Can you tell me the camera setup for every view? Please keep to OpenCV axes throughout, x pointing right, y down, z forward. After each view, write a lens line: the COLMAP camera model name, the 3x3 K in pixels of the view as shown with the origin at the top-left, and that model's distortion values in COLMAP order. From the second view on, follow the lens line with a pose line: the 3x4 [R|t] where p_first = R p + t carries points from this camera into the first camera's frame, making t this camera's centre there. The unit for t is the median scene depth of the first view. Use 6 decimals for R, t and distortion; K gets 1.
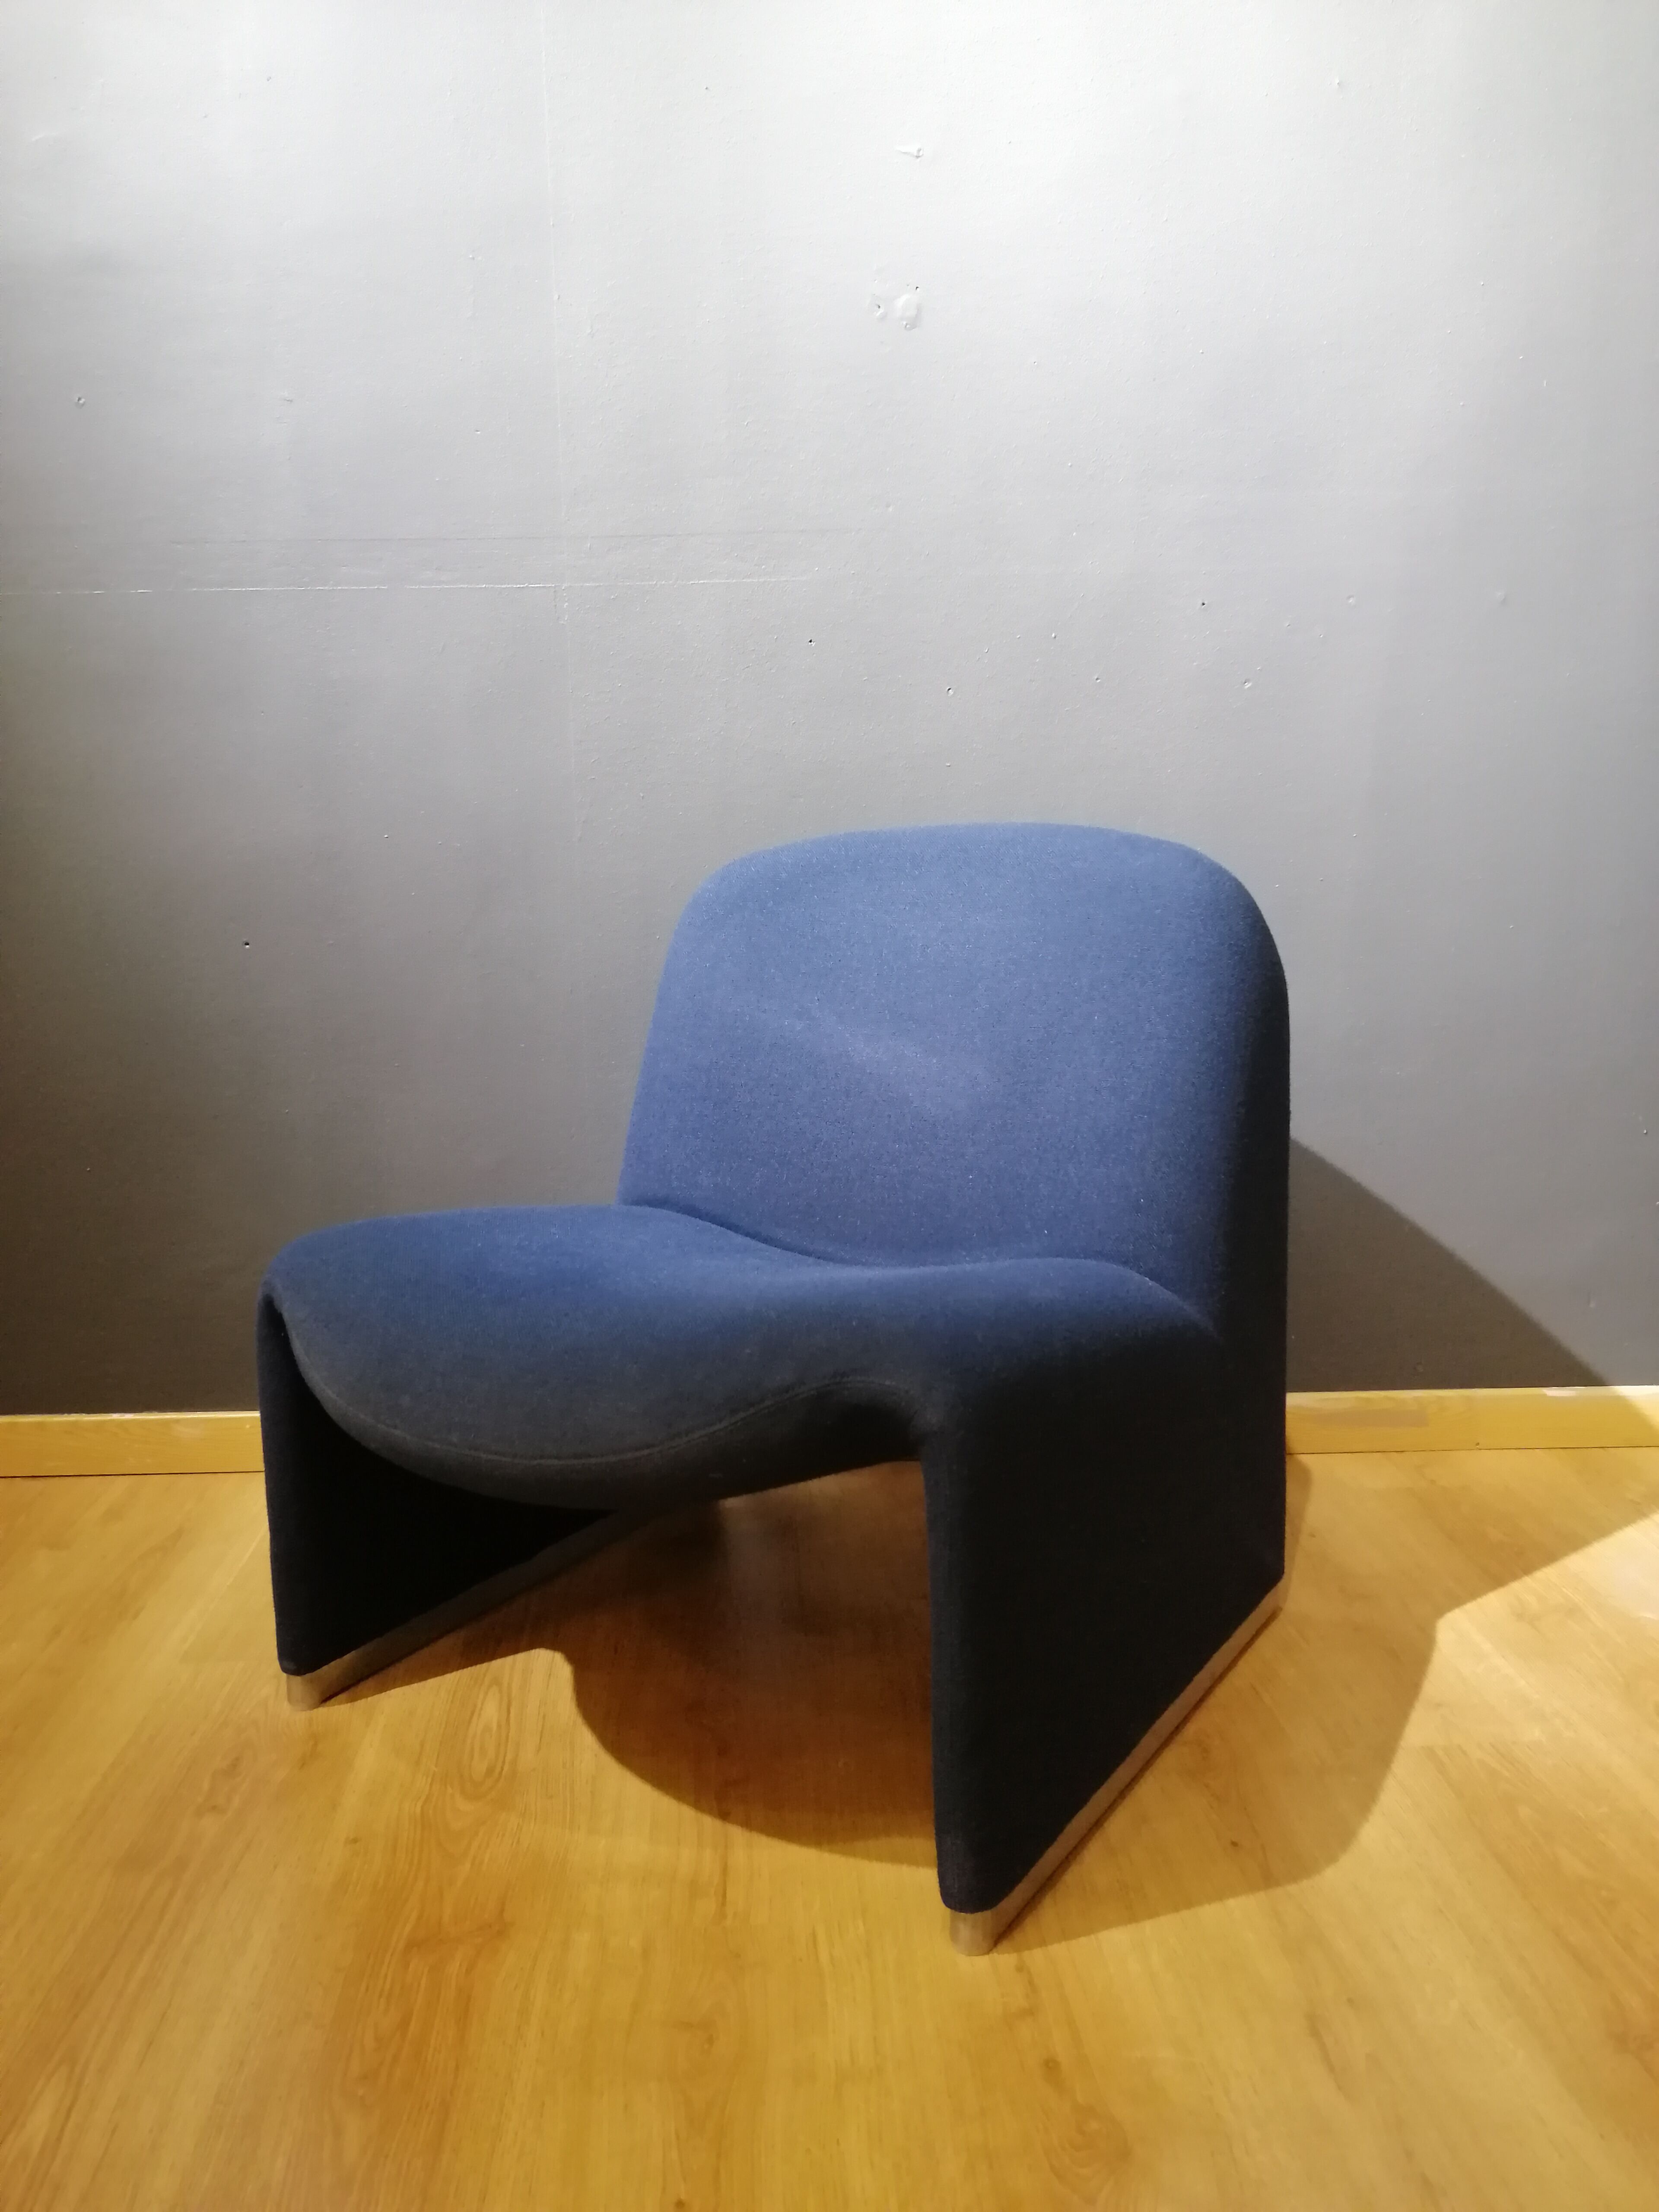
lens RADIAL K [[1724.7, 0, 829.5], [0, 1724.7, 1106.0], [0, 0, 1]] dist [0.058316, -0.086983]
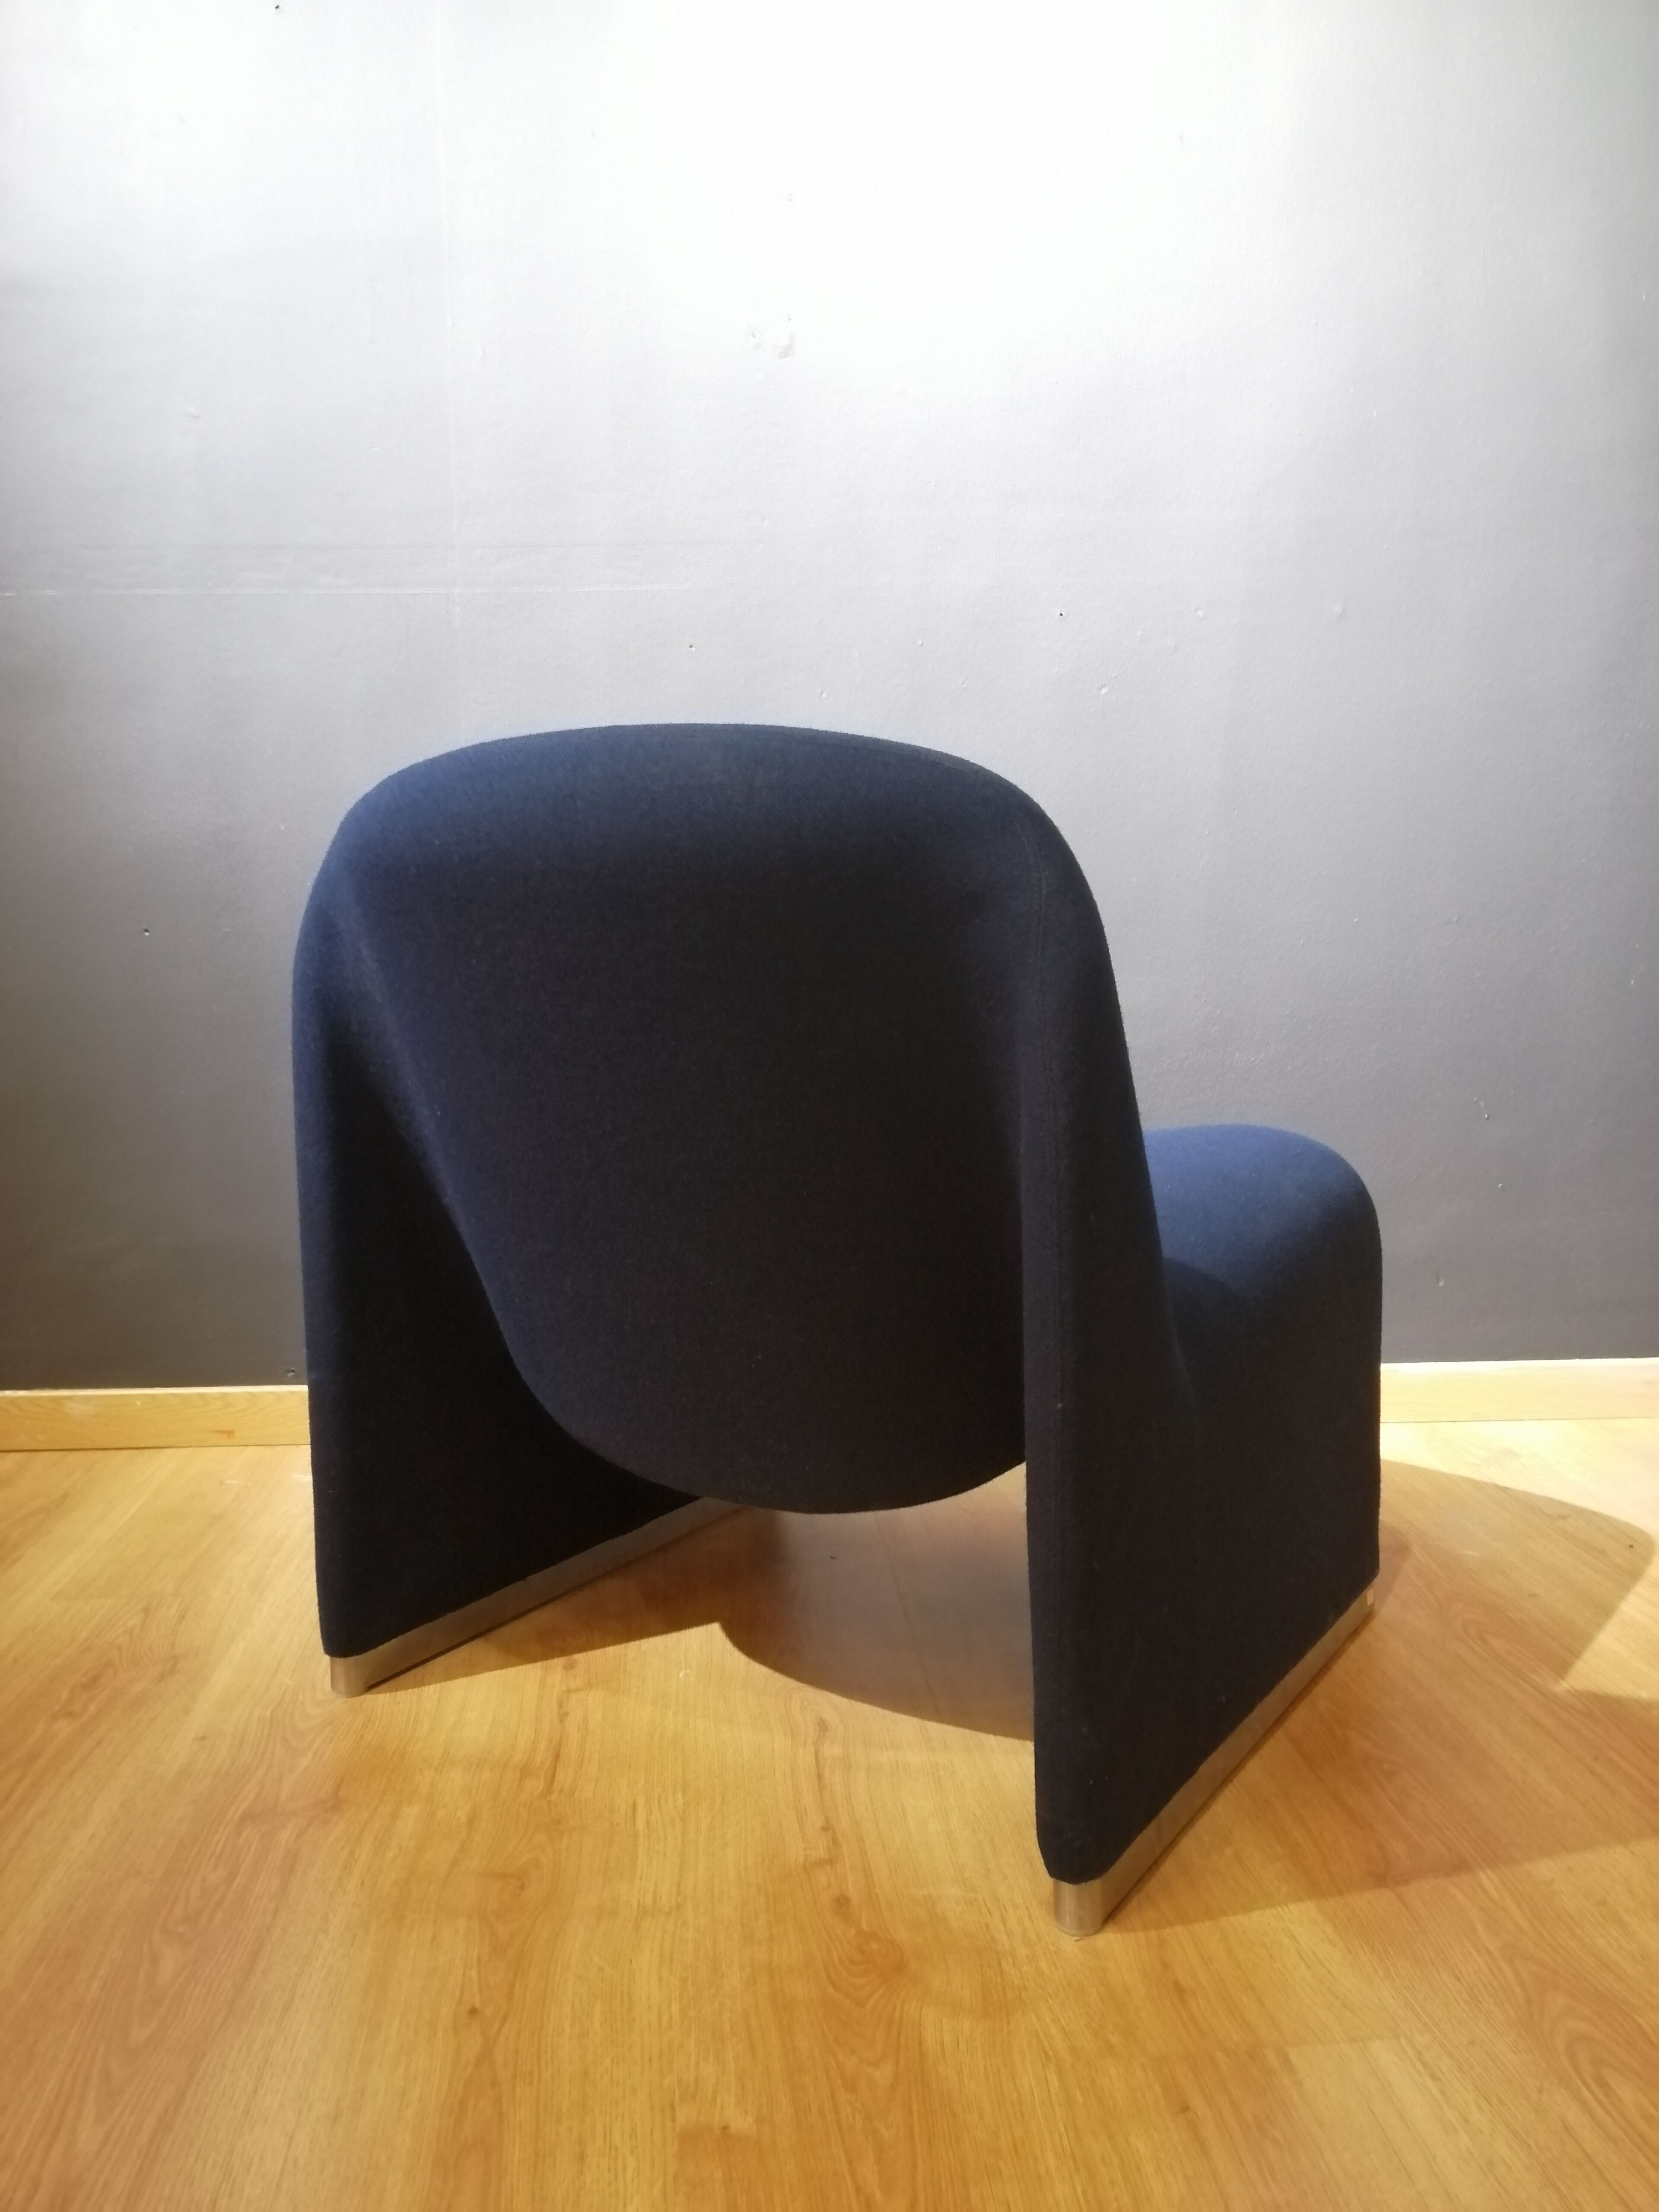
lens RADIAL K [[1732.9, 0, 829.5], [0, 1732.9, 1106.0], [0, 0, 1]] dist [0.055743, -0.087780]
pose [[0.999777, 0.002002, 0.021022, 0.077824], [-0.000899, 0.998628, -0.052357, 0.100145], [-0.021098, 0.052327, 0.998407, -0.067318]]
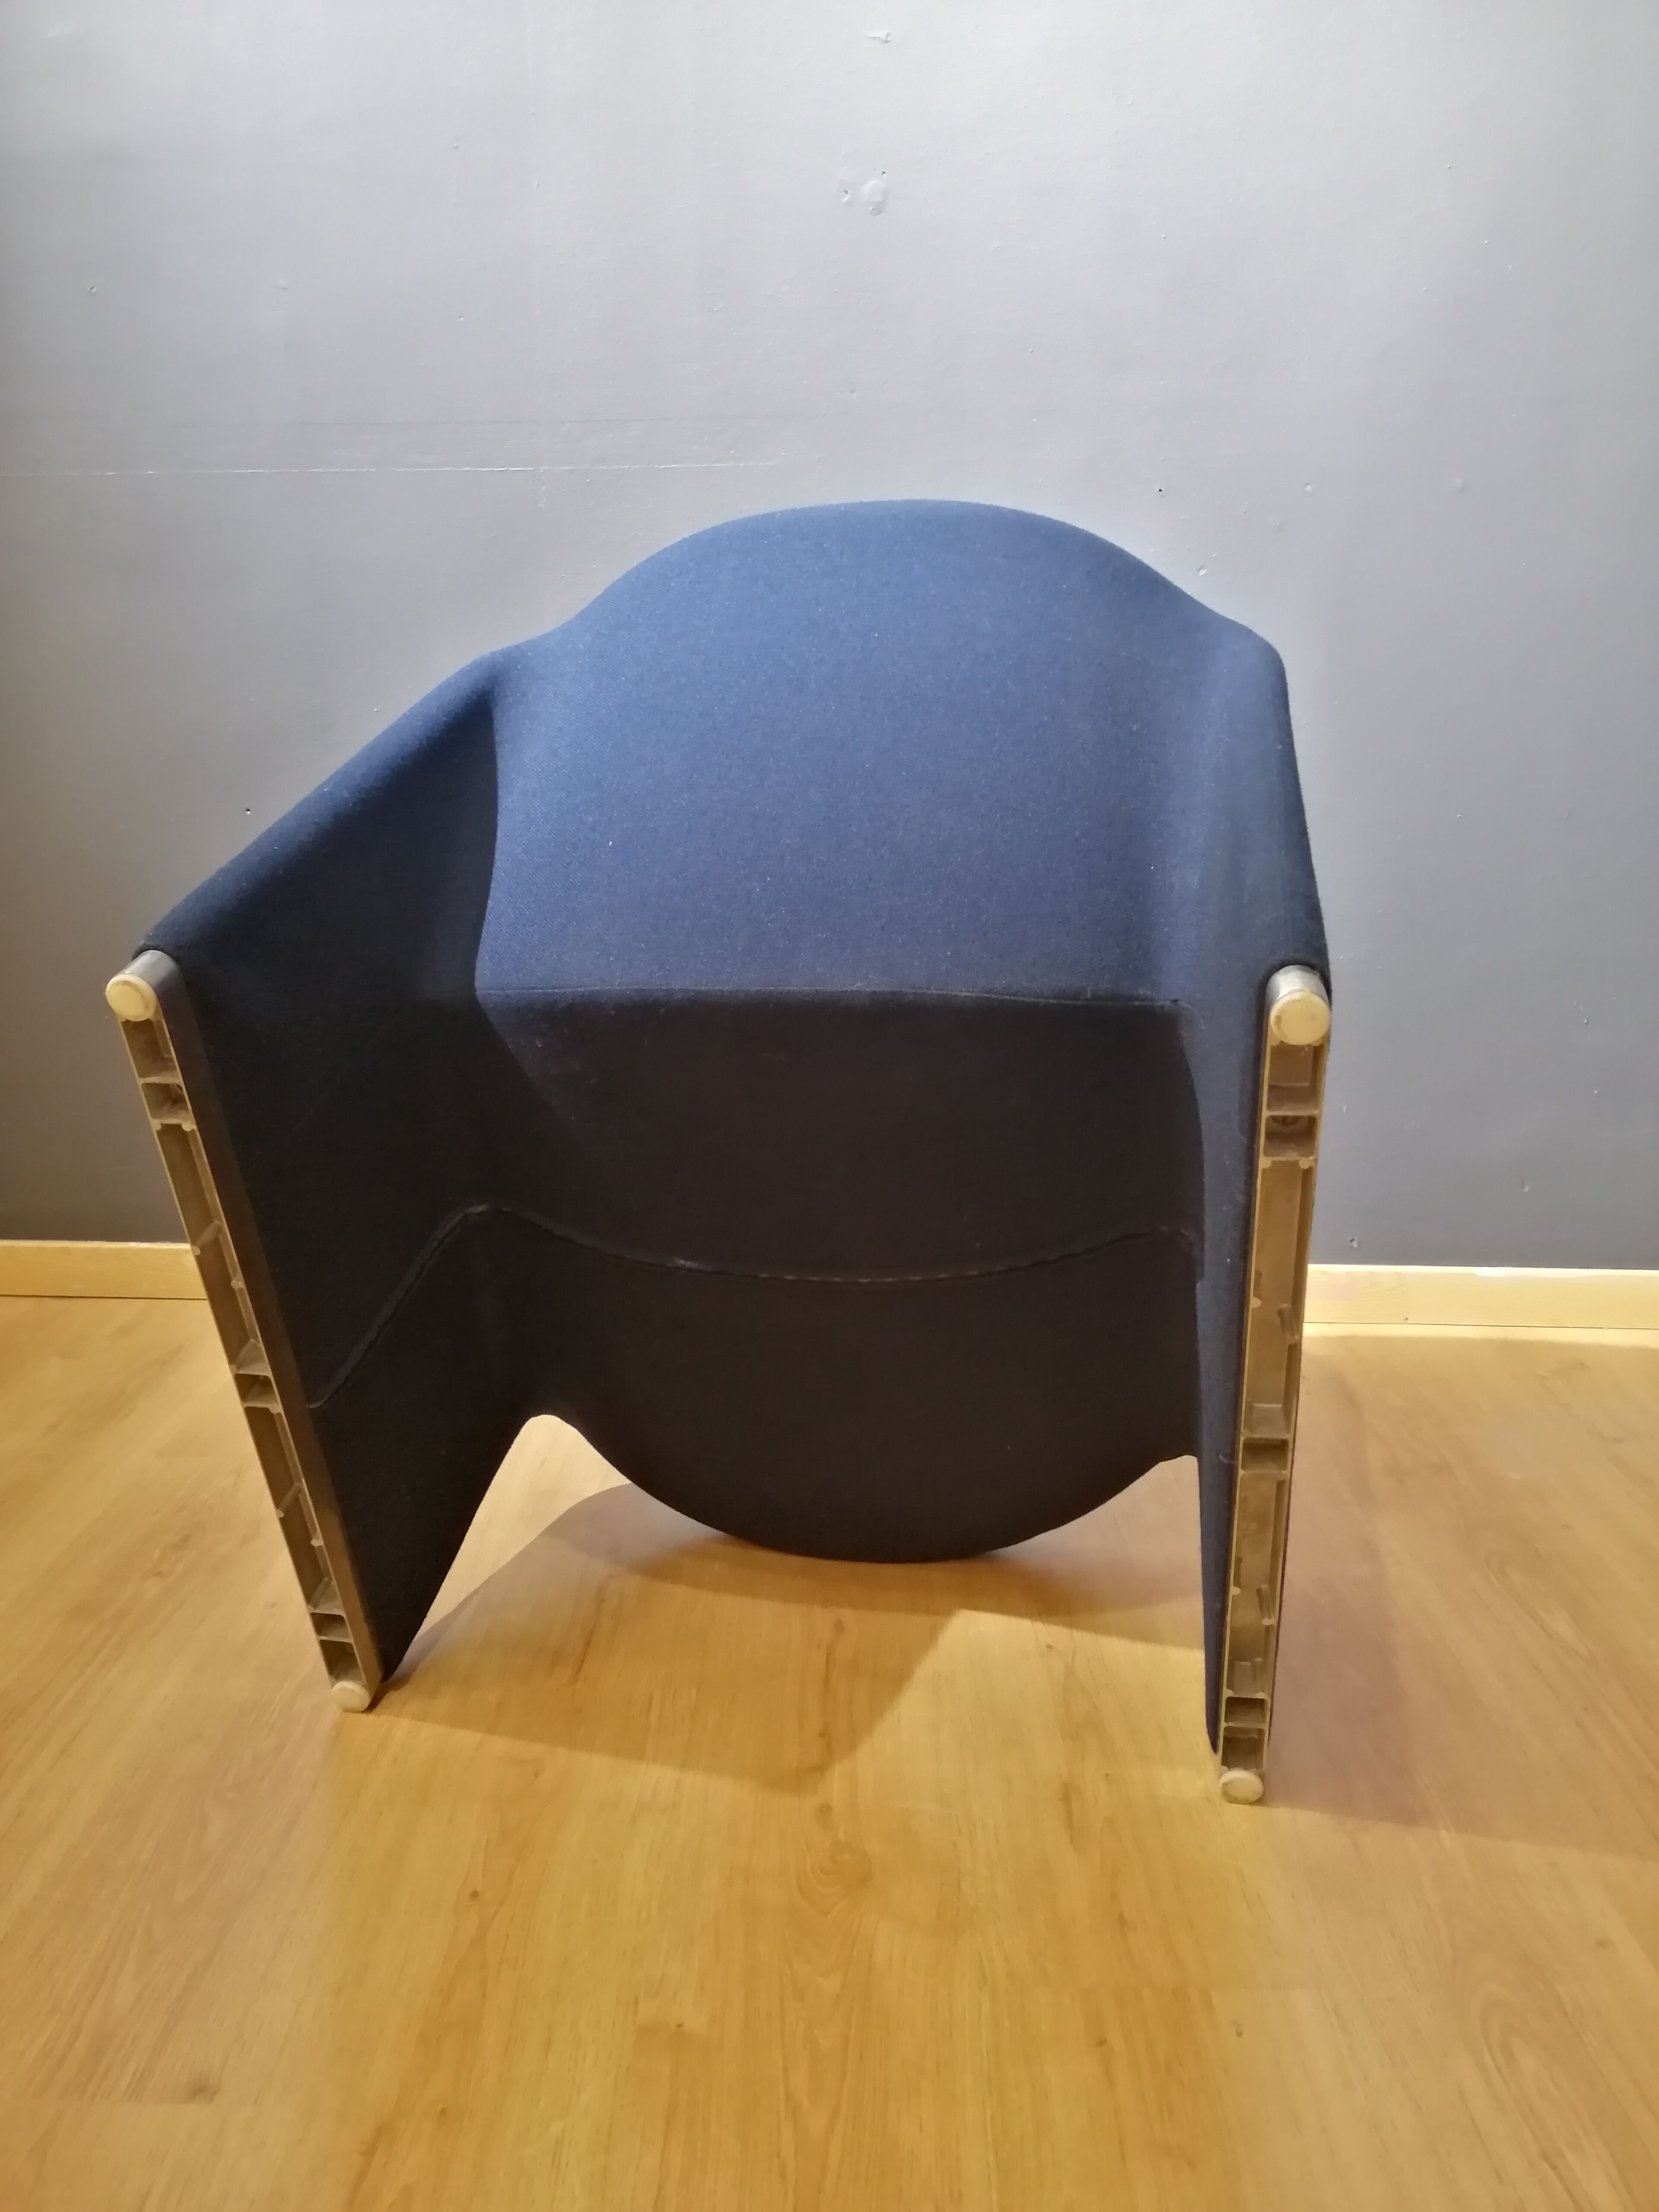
lens RADIAL K [[1741.2, 0, 829.5], [0, 1741.2, 1106.0], [0, 0, 1]] dist [0.051321, -0.078907]
pose [[0.996922, 0.030711, -0.072134, 0.160437], [-0.026105, 0.997612, 0.063948, 0.015472], [0.073926, -0.061868, 0.995343, -0.089143]]
